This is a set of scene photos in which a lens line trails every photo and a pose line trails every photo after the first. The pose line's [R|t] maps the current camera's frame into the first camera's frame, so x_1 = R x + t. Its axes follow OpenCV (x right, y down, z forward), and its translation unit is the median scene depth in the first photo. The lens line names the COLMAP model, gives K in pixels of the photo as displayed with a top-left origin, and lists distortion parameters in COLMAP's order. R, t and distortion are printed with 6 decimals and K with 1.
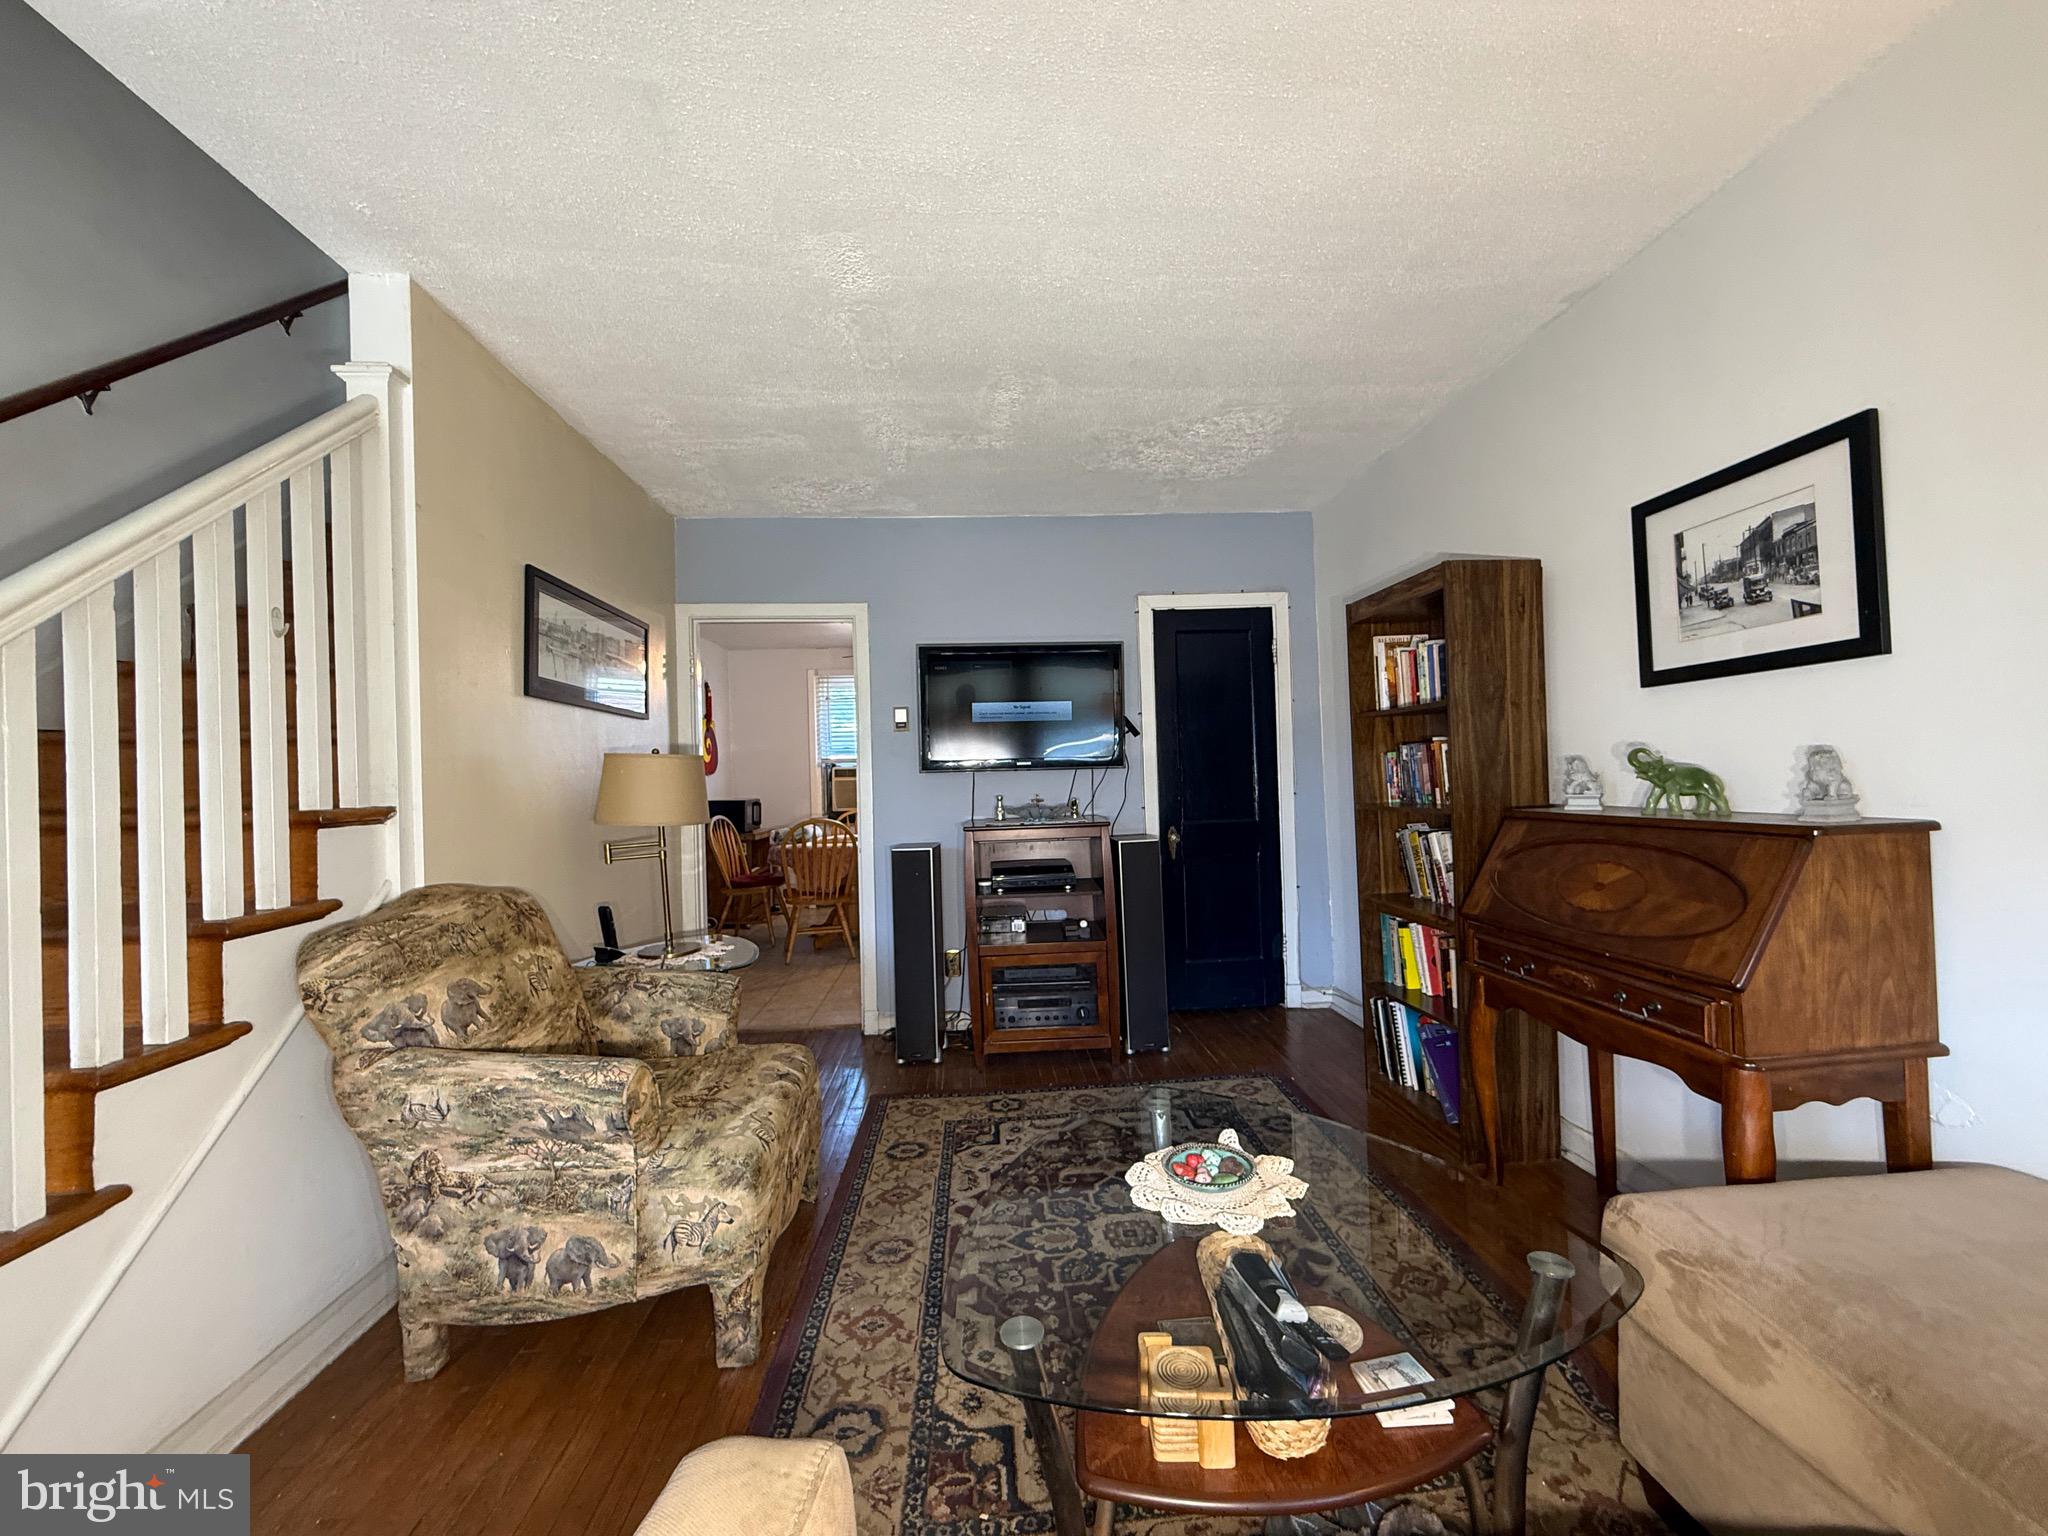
lens RADIAL K [[818.4, 0, 1022.8], [0, 818.4, 773.4], [0, 0, 1]] dist [-0.000868, -0.000010]
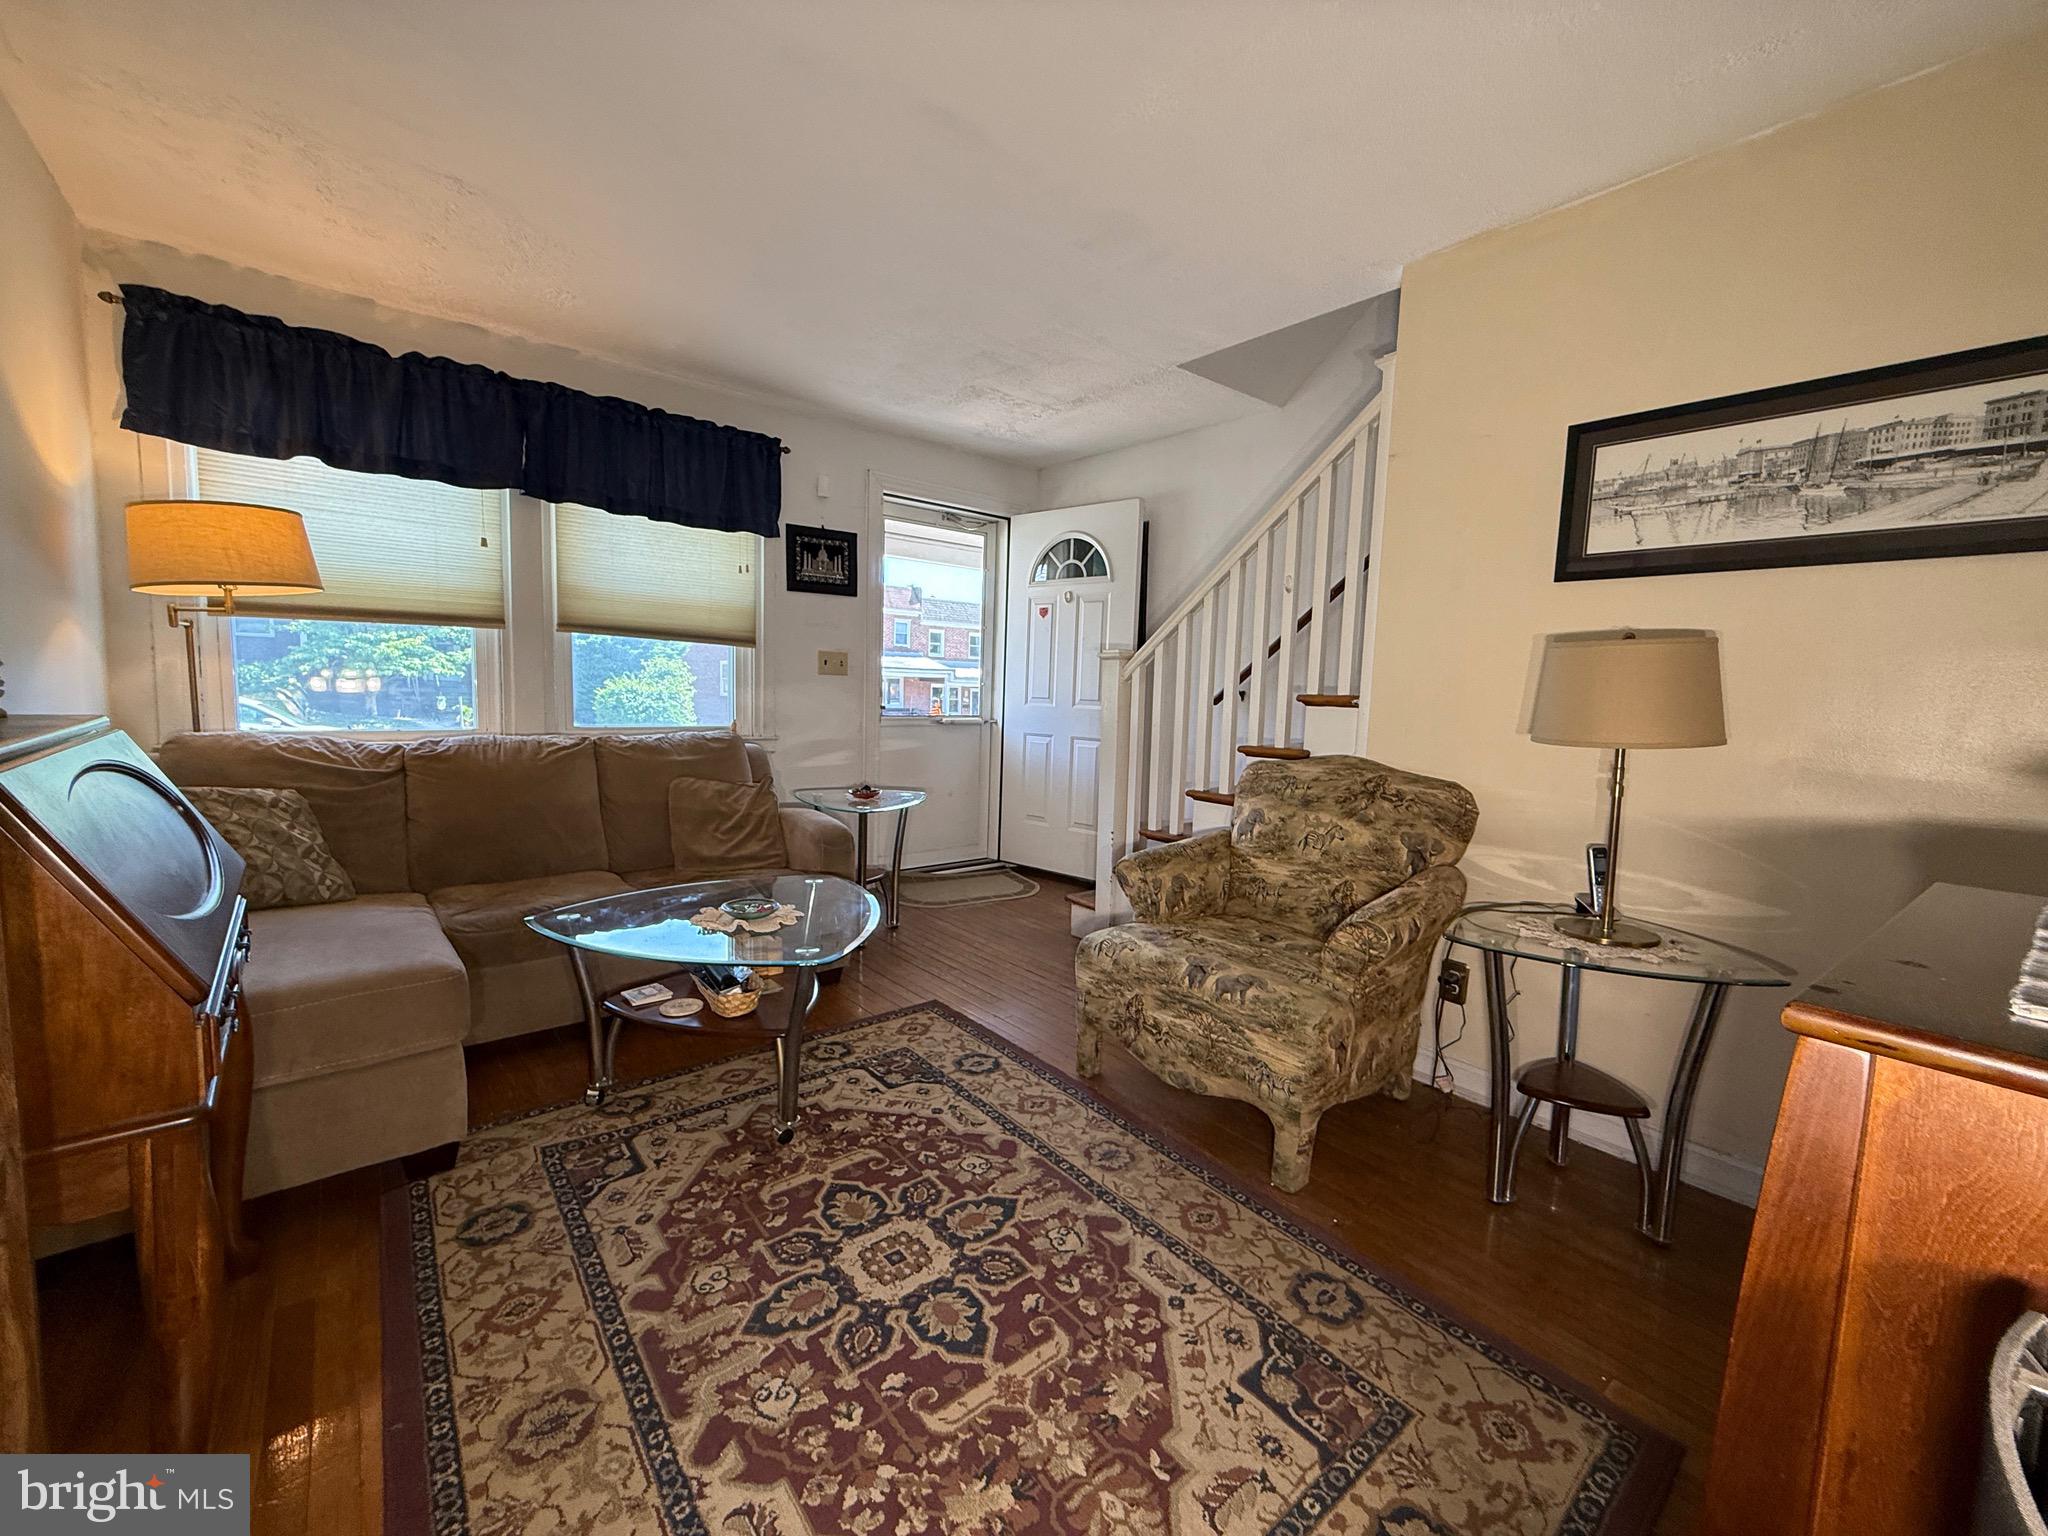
lens RADIAL K [[815.2, 0, 1021.2], [0, 815.2, 771.3], [0, 0, 1]] dist [0.002253, 0.000123]
pose [[-0.812257, 0.062563, -0.579935, 0.539844], [-0.002521, 0.993845, 0.110747, 0.017922], [0.583294, 0.091417, -0.807100, 1.957294]]
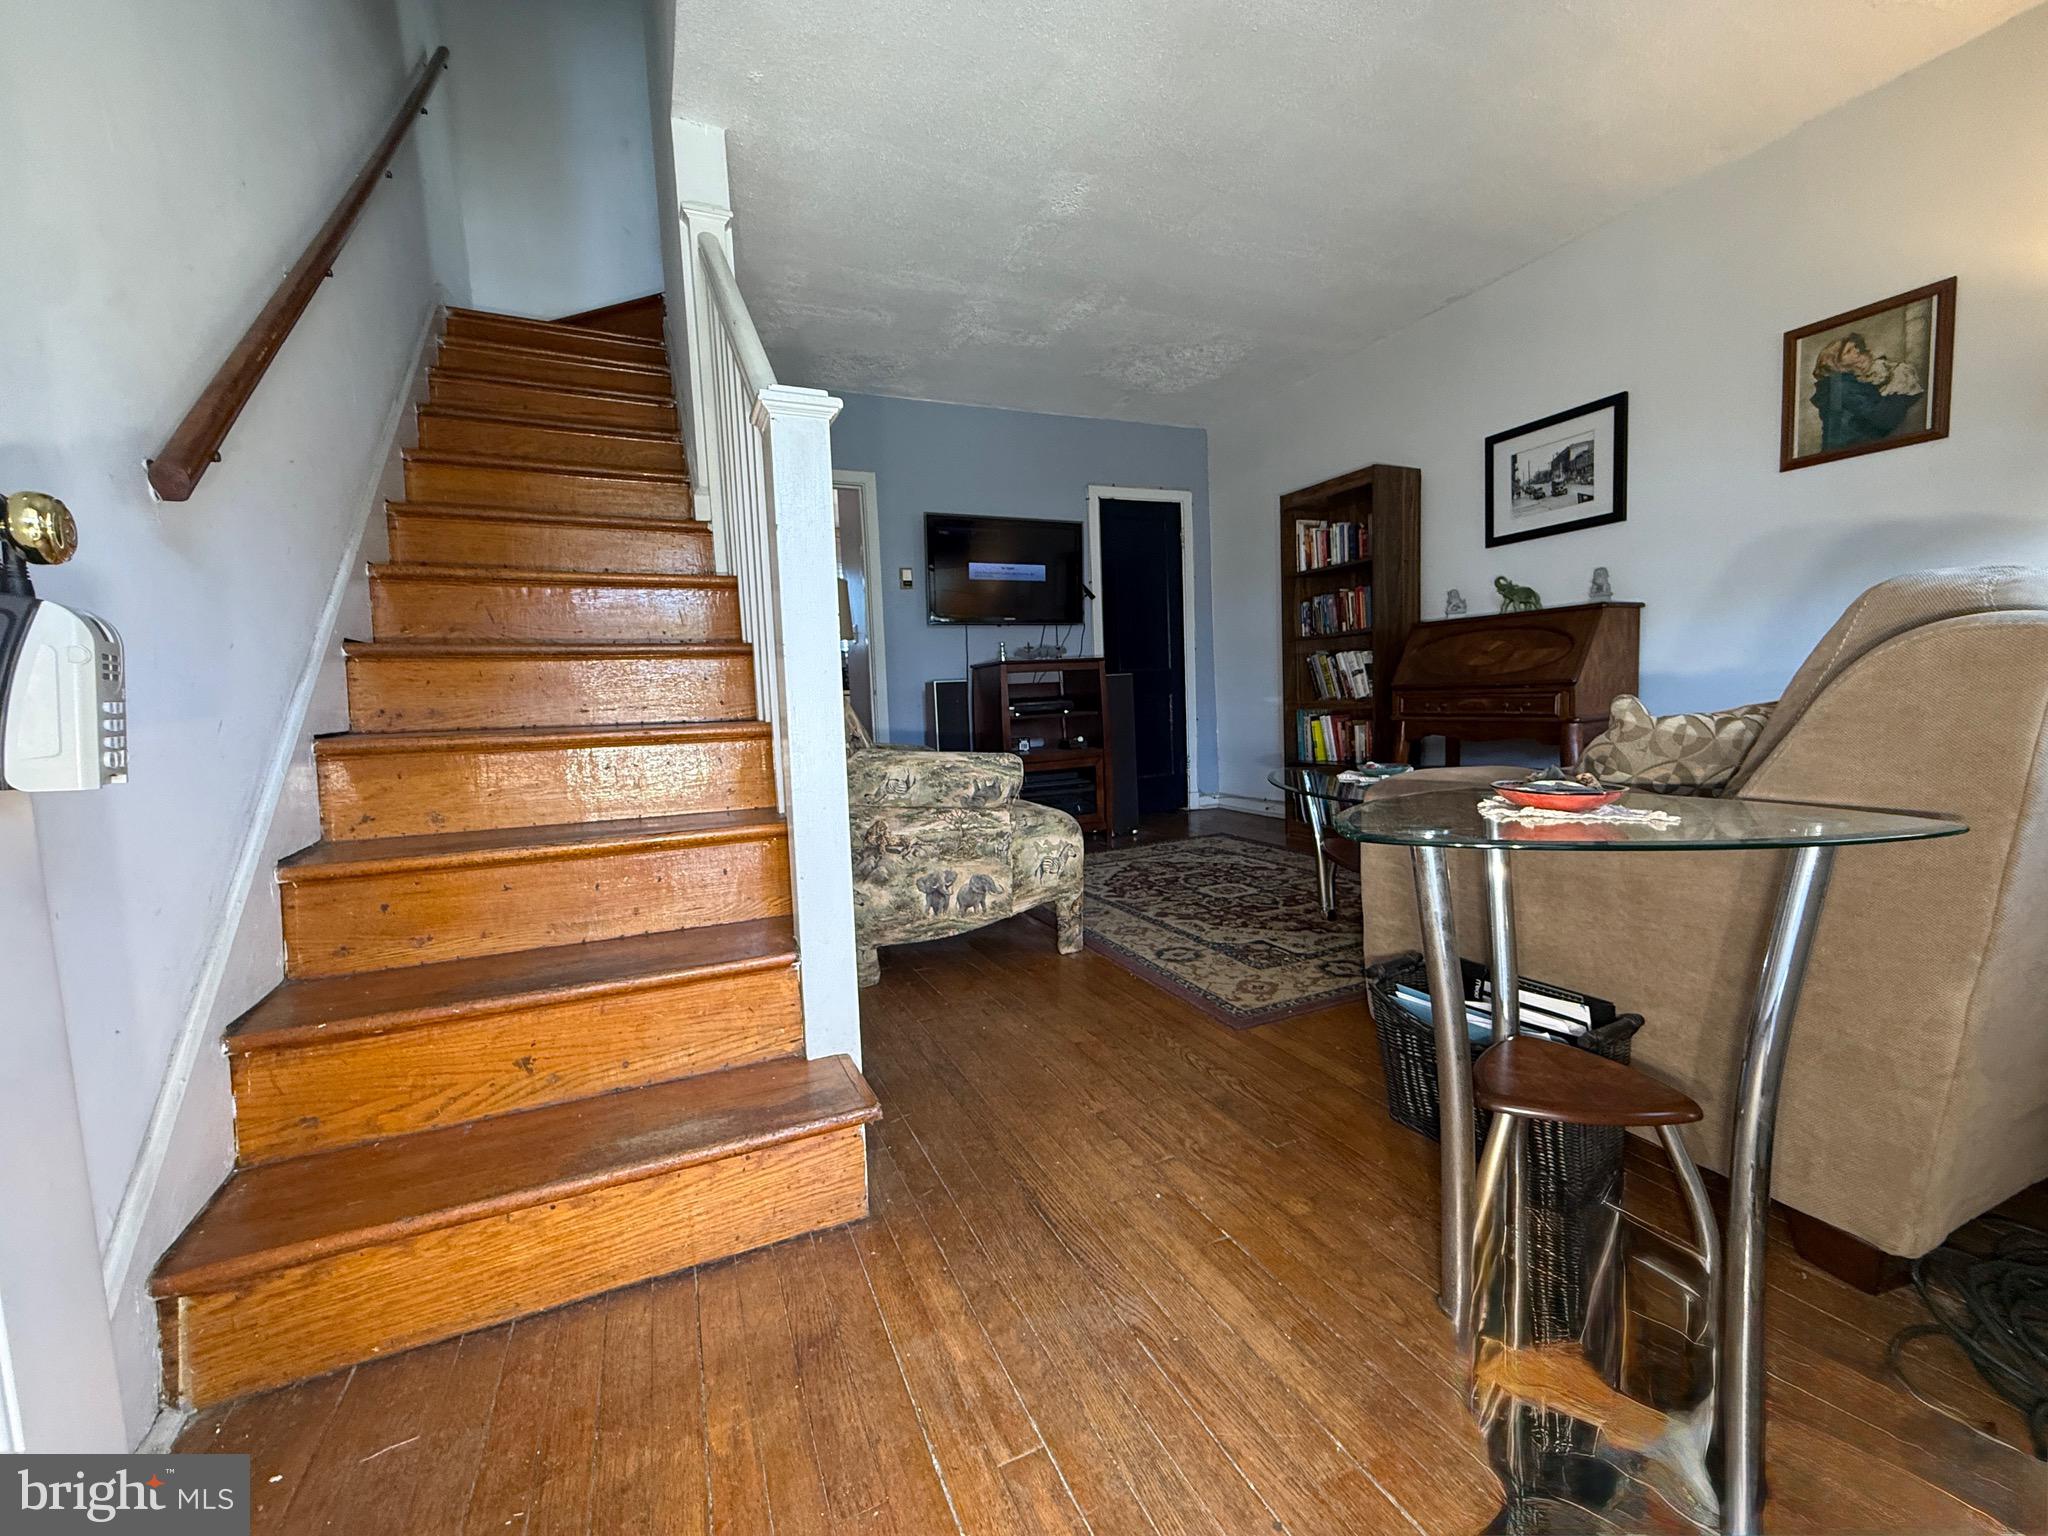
lens RADIAL K [[817.6, 0, 1022.1], [0, 817.6, 769.8], [0, 0, 1]] dist [0.000259, 0.000225]
pose [[0.940192, -0.039996, 0.338290, -0.886934], [0.011129, 0.996159, 0.086848, 0.234516], [-0.340464, -0.077889, 0.937026, -0.355933]]
